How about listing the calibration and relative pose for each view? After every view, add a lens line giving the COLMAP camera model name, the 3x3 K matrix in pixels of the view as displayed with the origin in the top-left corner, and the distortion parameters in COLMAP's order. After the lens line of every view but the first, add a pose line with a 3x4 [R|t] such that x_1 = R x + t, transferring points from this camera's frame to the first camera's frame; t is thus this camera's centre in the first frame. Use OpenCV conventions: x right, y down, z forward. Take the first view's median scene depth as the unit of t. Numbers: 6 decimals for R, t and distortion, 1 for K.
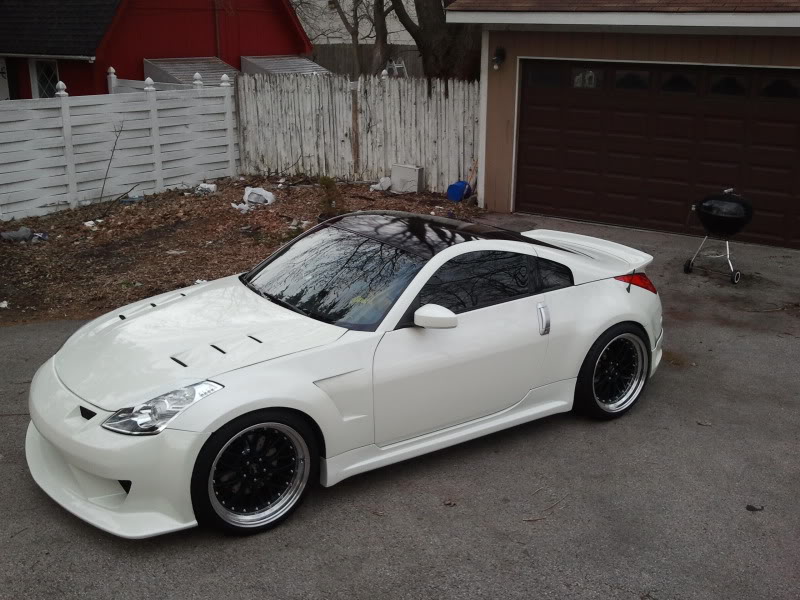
lens RADIAL K [[774.6, 0, 400.0], [0, 774.6, 300.0], [0, 0, 1]] dist [0.105675, -0.161825]
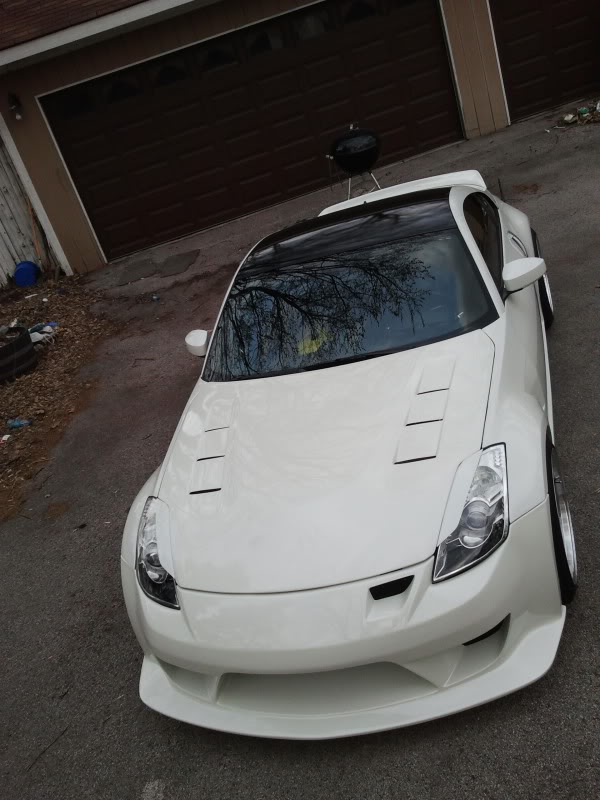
lens RADIAL K [[774.6, 0, 299.9], [0, 774.6, 387.1], [0, 0, 1]] dist [0.105675, -0.161825]
pose [[0.734287, -0.513016, 0.444564, -0.195310], [0.488869, 0.853998, 0.178028, -0.048204], [-0.470989, 0.086610, 0.877877, 0.123133]]
